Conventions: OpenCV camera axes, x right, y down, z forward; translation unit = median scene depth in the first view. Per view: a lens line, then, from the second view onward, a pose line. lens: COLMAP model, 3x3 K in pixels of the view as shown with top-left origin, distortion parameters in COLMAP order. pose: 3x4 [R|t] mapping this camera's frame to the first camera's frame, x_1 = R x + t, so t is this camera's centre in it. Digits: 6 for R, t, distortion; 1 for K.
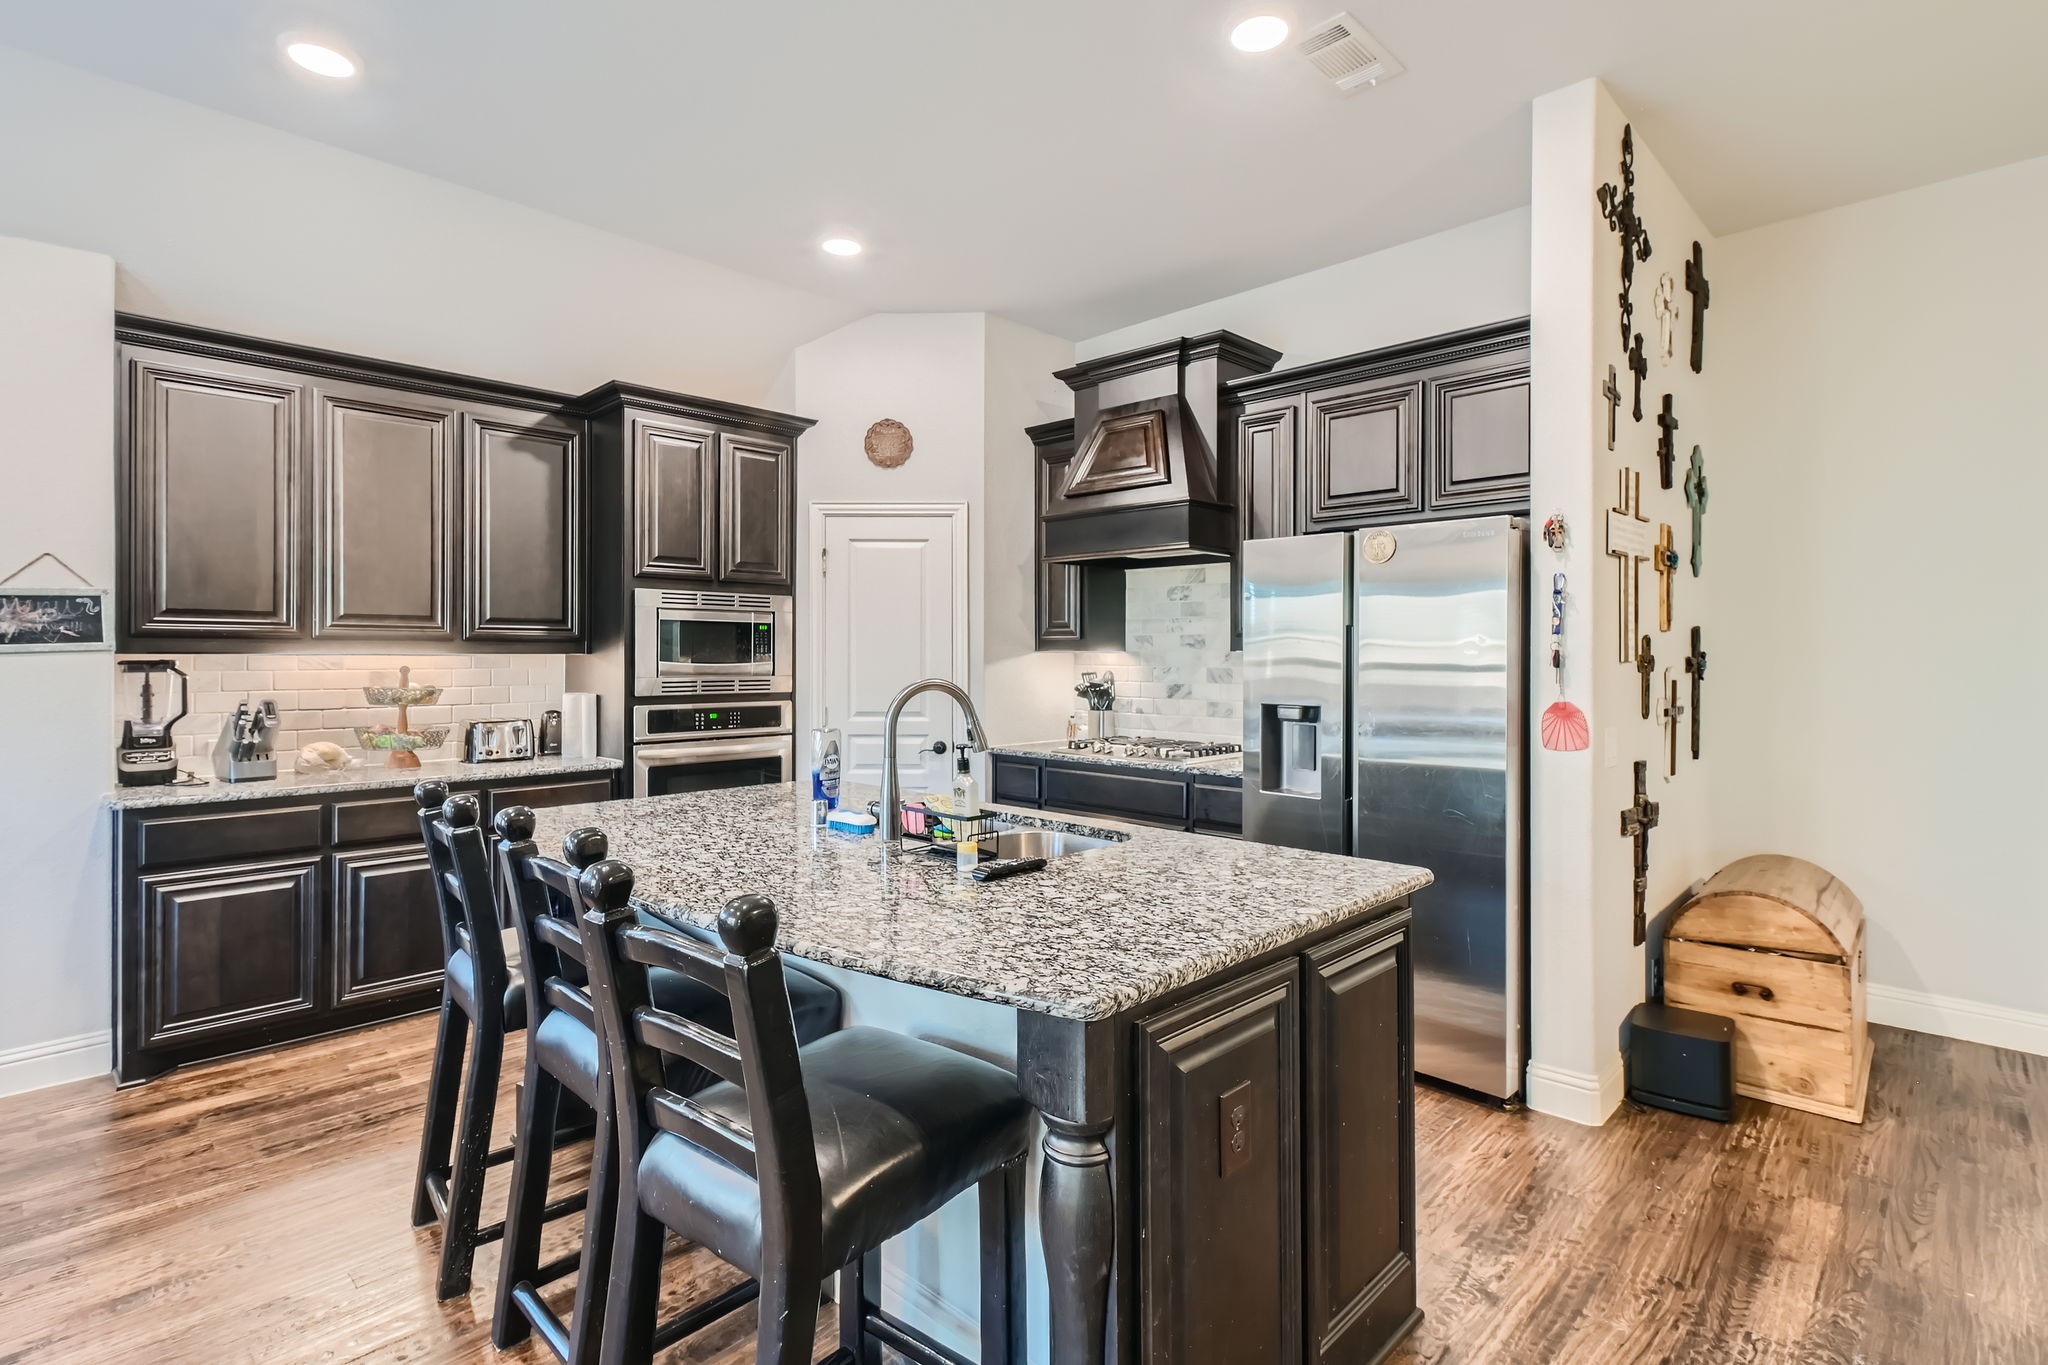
lens RADIAL K [[986.6, 0, 1037.7], [0, 986.6, 656.4], [0, 0, 1]] dist [0.008002, 0.000586]
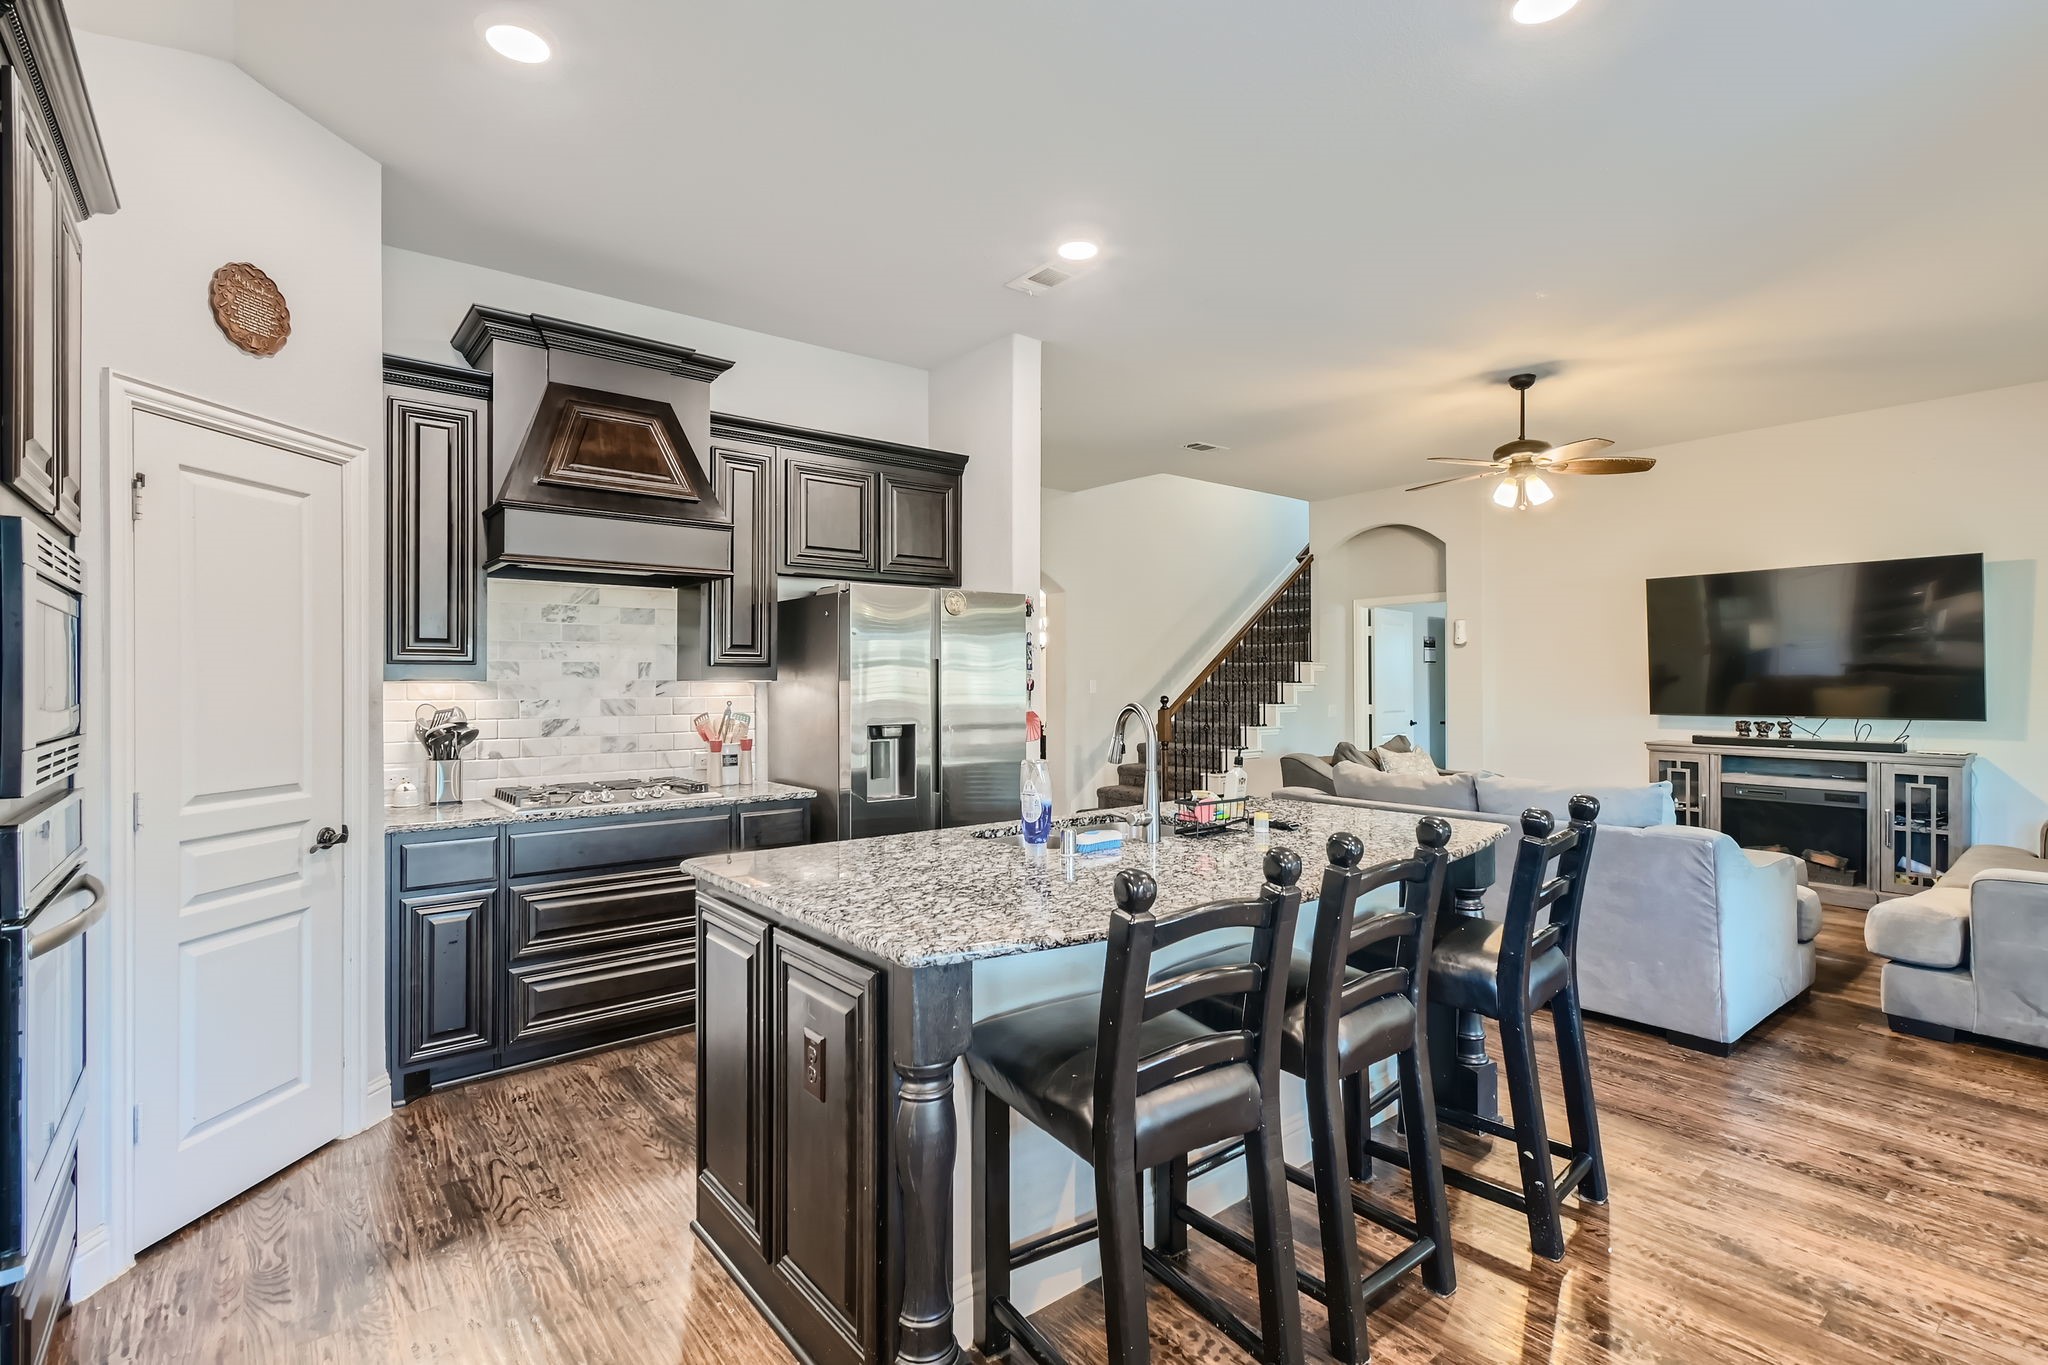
lens RADIAL K [[986.6, 0, 1021.3], [0, 986.6, 669.6], [0, 0, 1]] dist [0.008002, 0.000586]
pose [[0.111897, 0.011101, 0.993658, -0.750883], [0.005127, 0.999918, -0.011749, -0.003074], [-0.993707, 0.006409, 0.111831, 0.576354]]
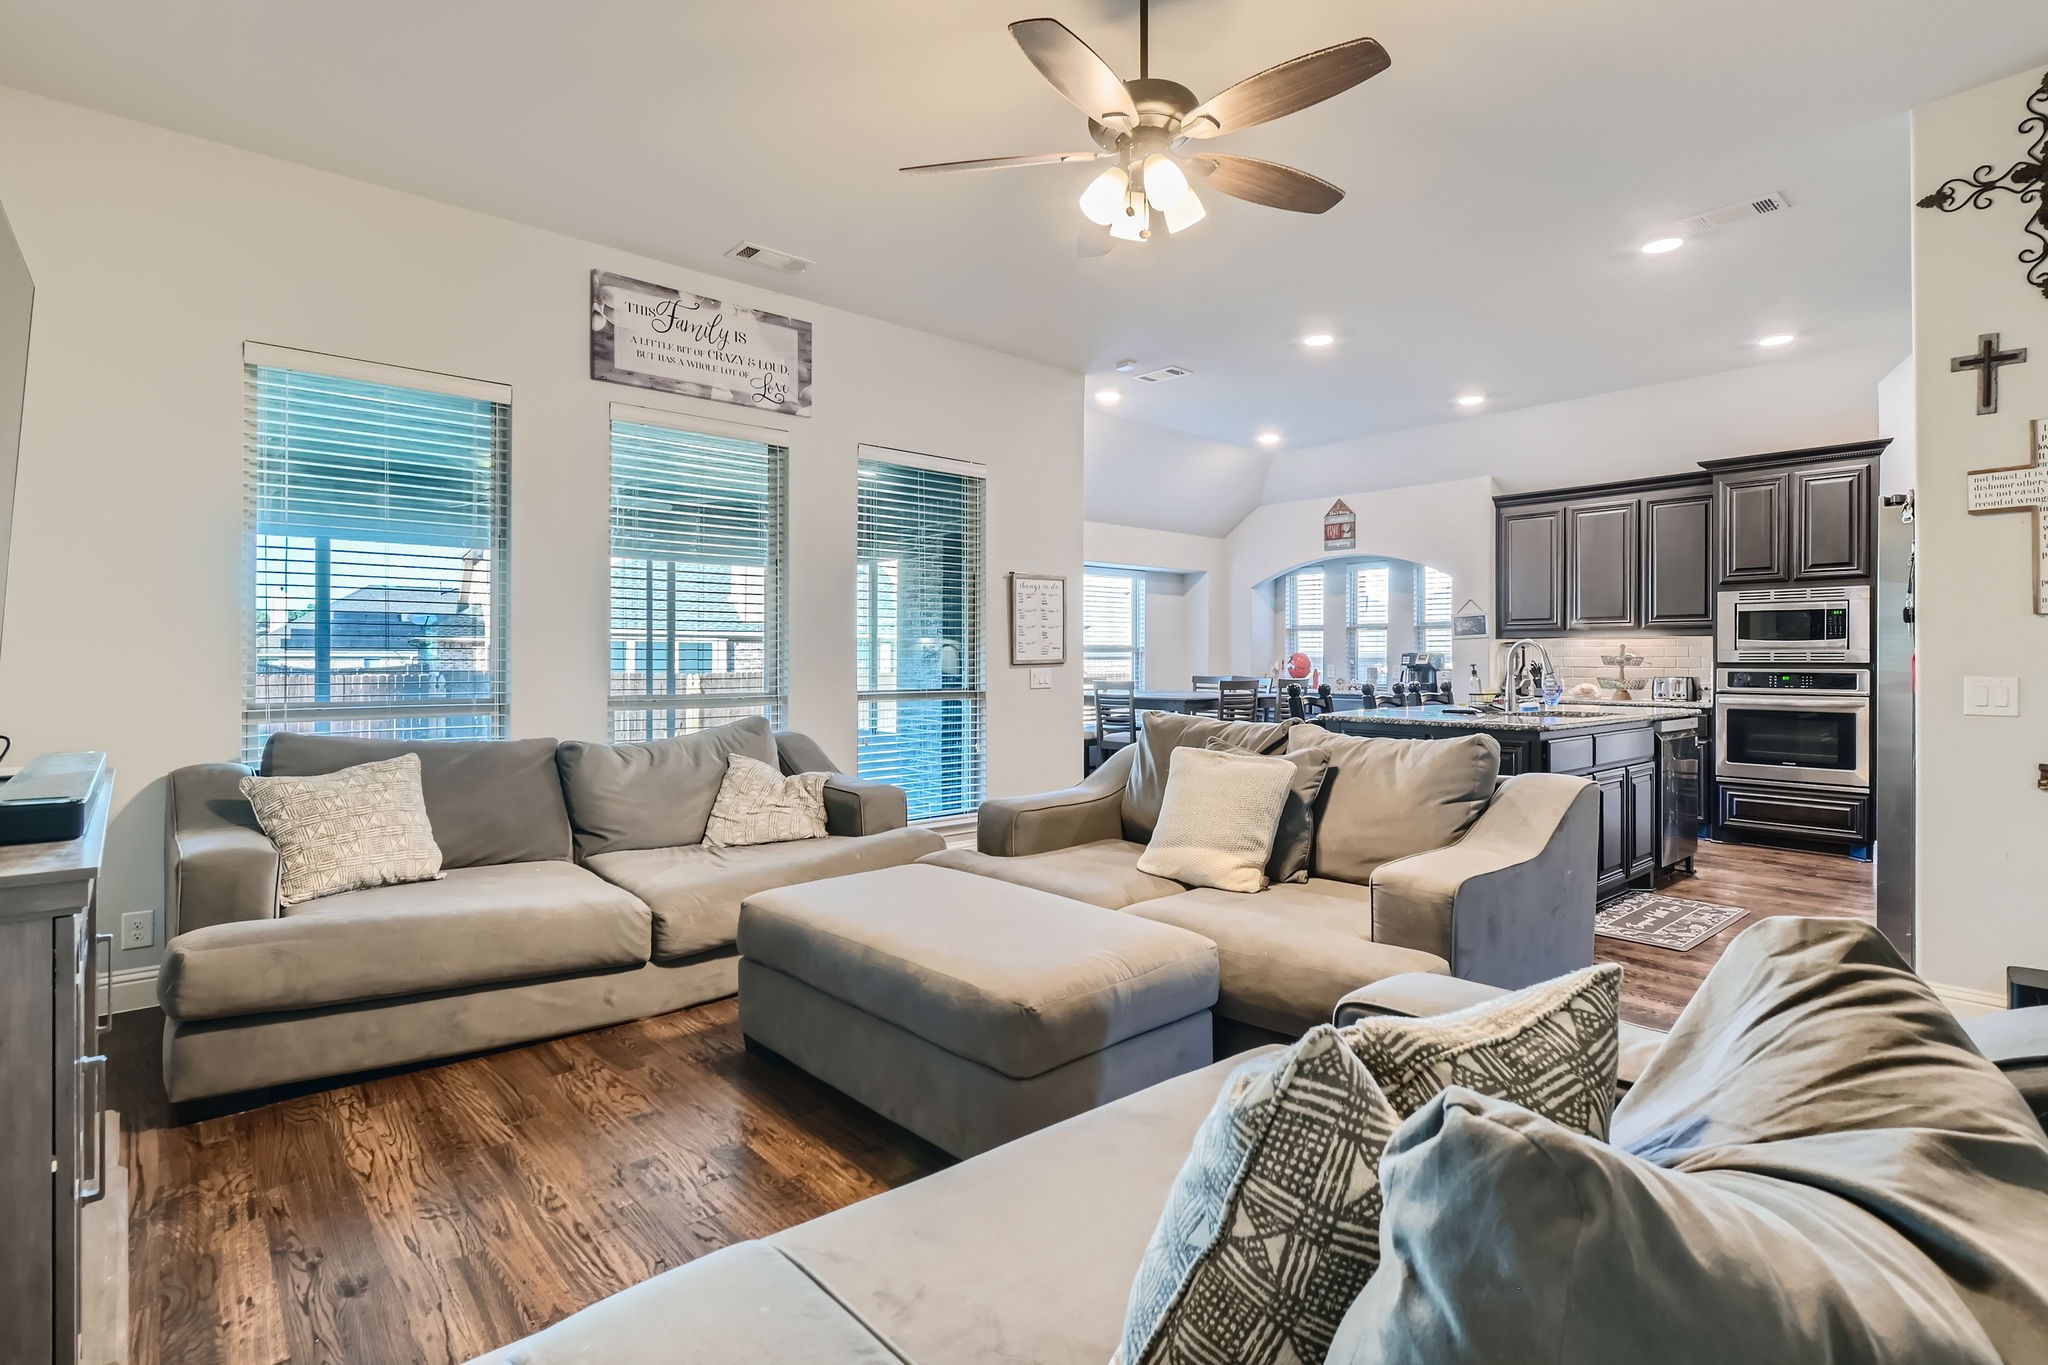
lens RADIAL K [[994.4, 0, 1024.5], [0, 994.4, 664.3], [0, 0, 1]] dist [0.004515, 0.001070]
pose [[-0.077011, 0.004574, -0.997020, 1.224028], [-0.002981, 0.999984, 0.004818, 0.039681], [0.997026, 0.003343, -0.076996, 0.042684]]
